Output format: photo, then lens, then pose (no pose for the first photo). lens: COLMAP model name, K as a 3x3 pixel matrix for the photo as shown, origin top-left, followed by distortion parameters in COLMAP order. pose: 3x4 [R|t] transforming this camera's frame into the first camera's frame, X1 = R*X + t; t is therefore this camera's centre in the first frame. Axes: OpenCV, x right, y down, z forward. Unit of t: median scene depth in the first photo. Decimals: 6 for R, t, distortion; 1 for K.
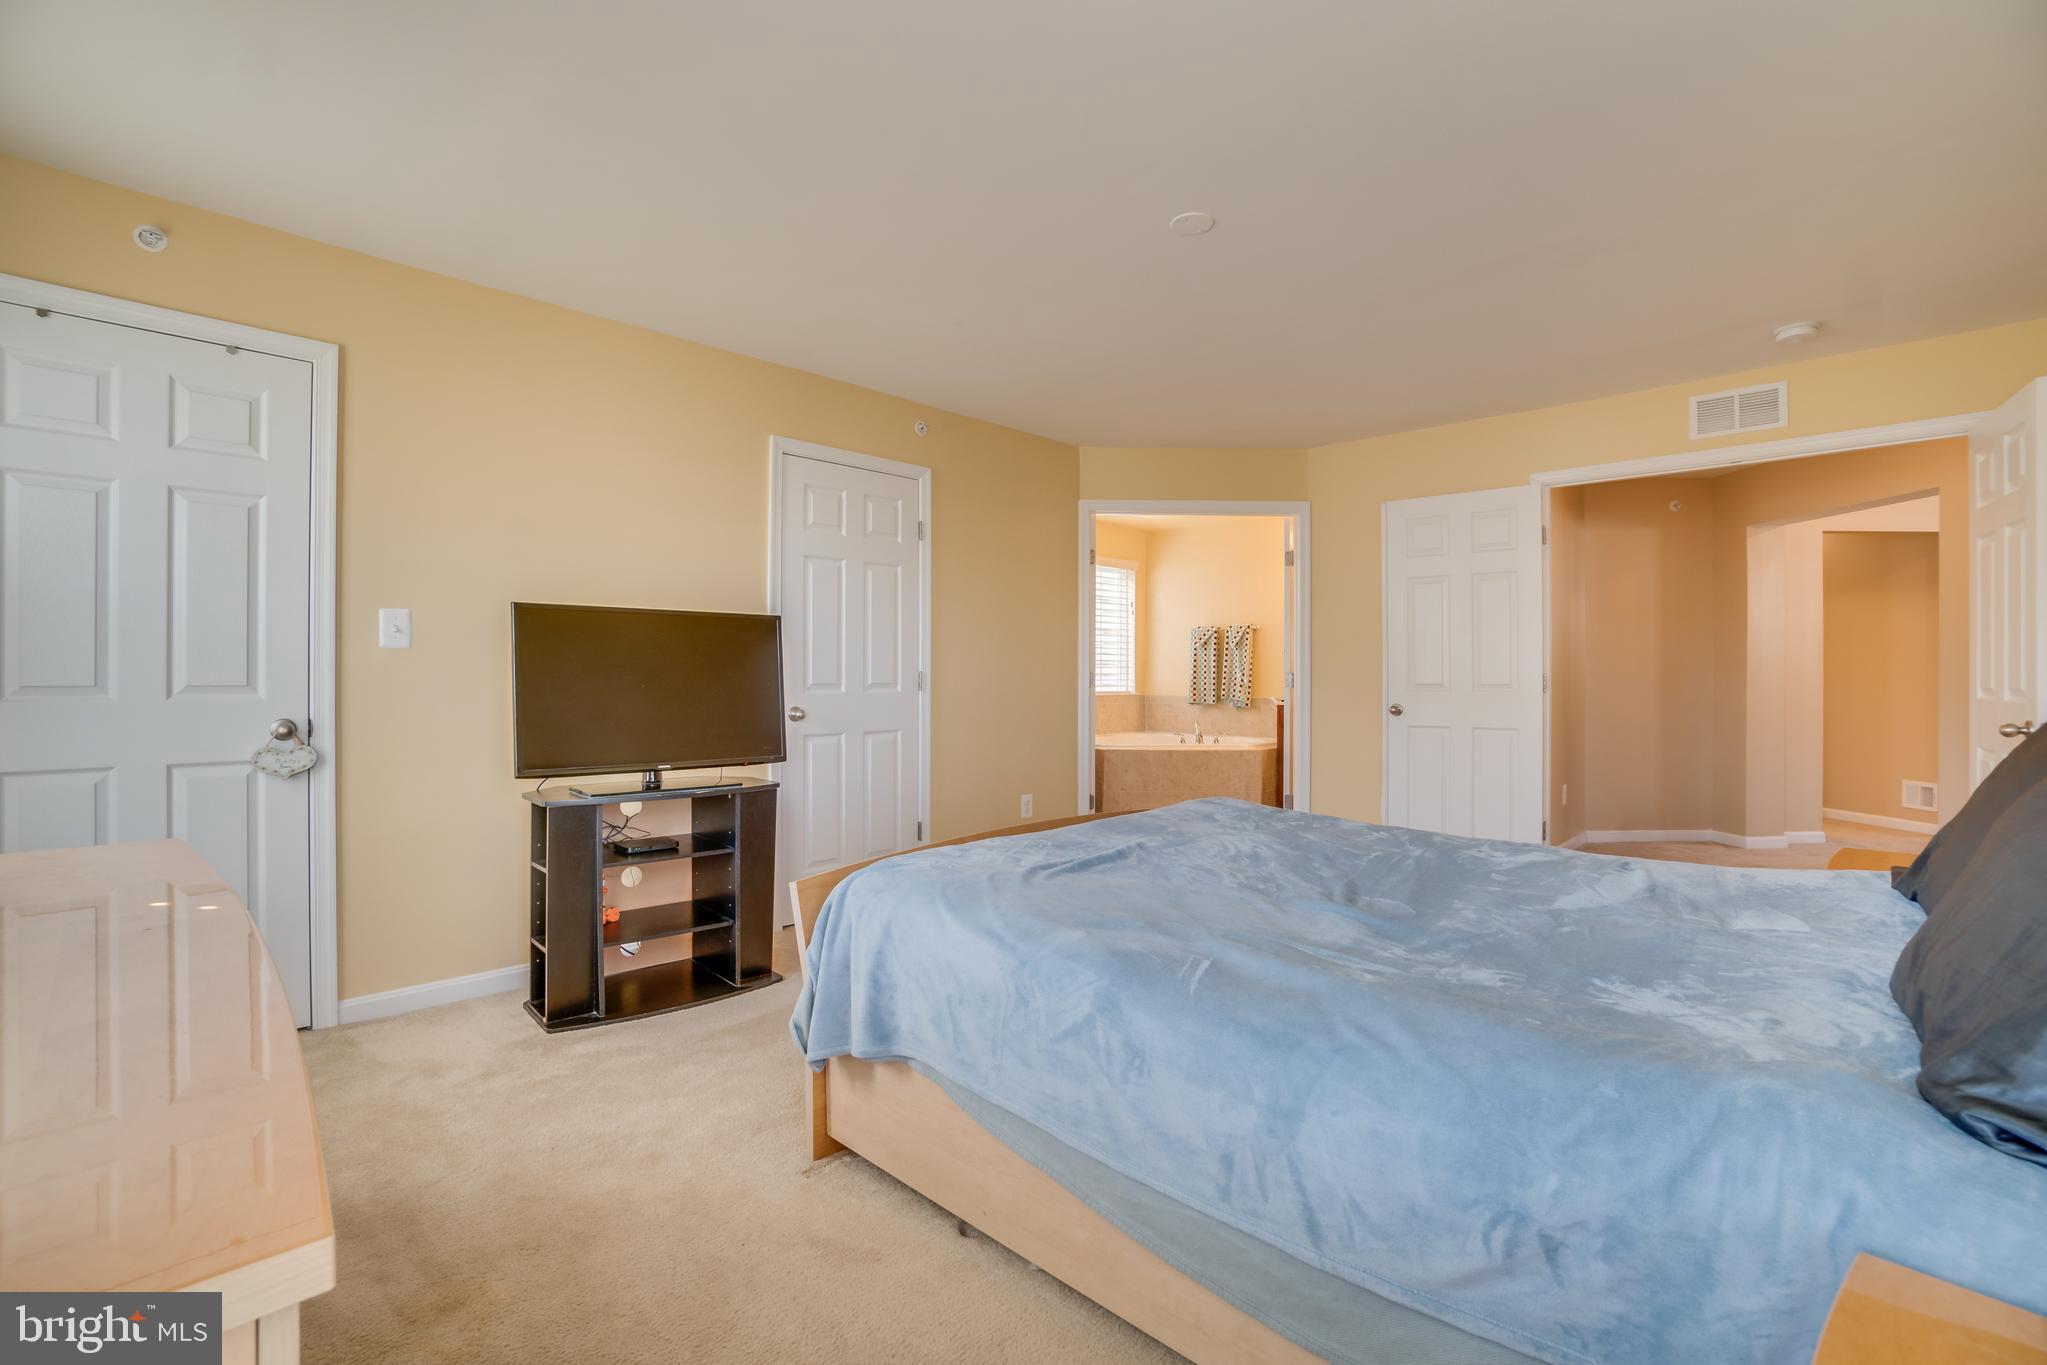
lens RADIAL K [[912.1, 0, 1017.6], [0, 912.1, 678.5], [0, 0, 1]] dist [-0.050063, 0.013811]
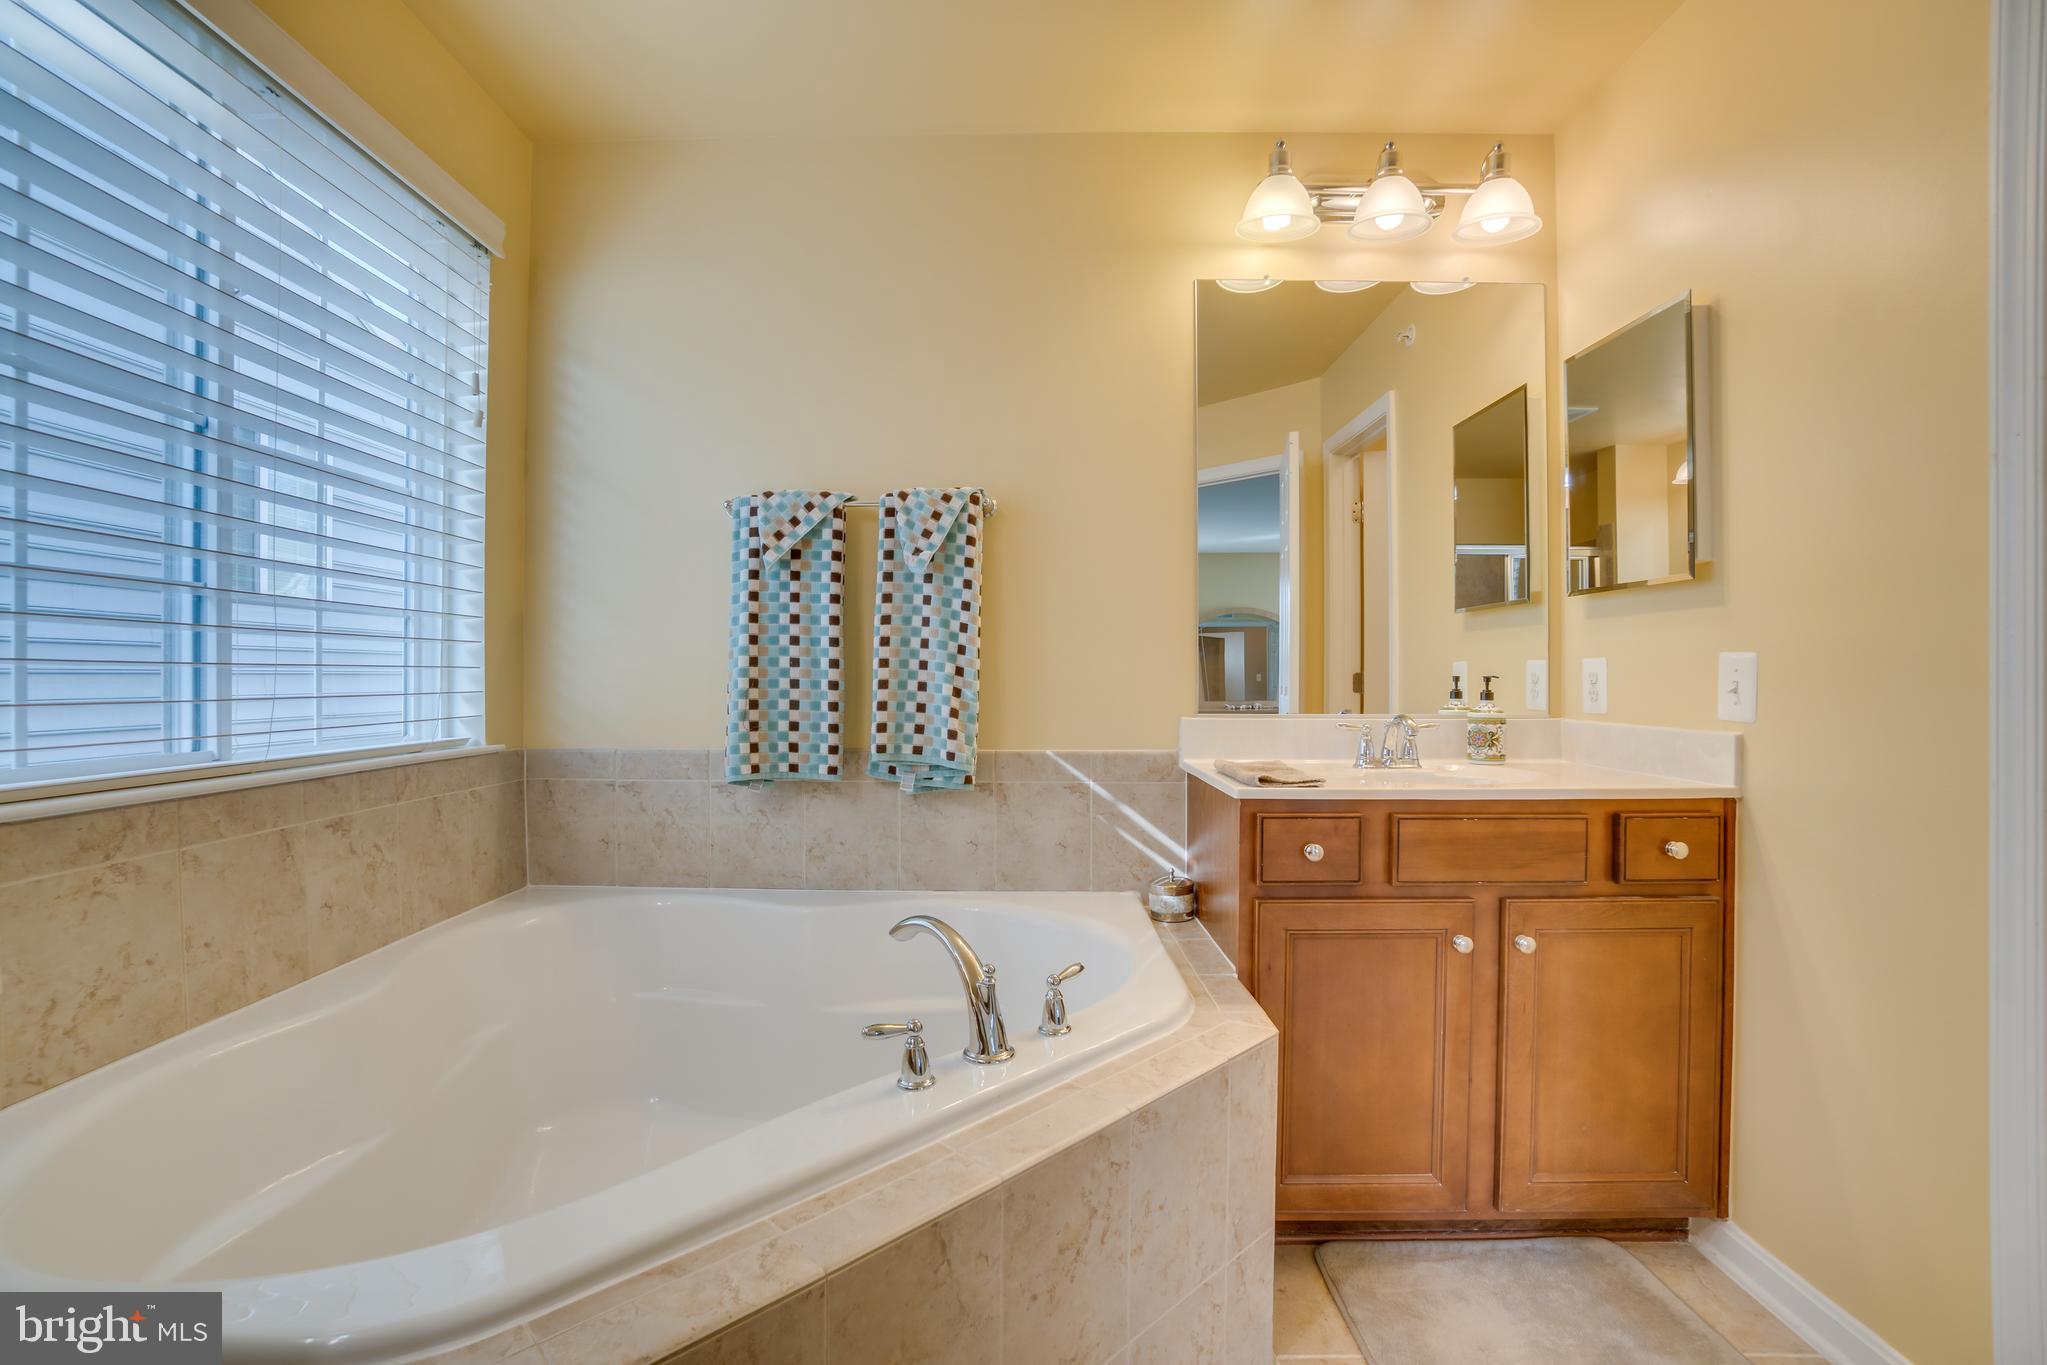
lens RADIAL K [[912.1, 0, 1013.0], [0, 912.1, 677.6], [0, 0, 1]] dist [-0.050063, 0.013811]
pose [[0.737382, -0.000852, 0.675475, 0.074282], [0.000644, 1.000000, 0.000559, -0.002433], [-0.675475, 0.000022, 0.737382, 0.770112]]
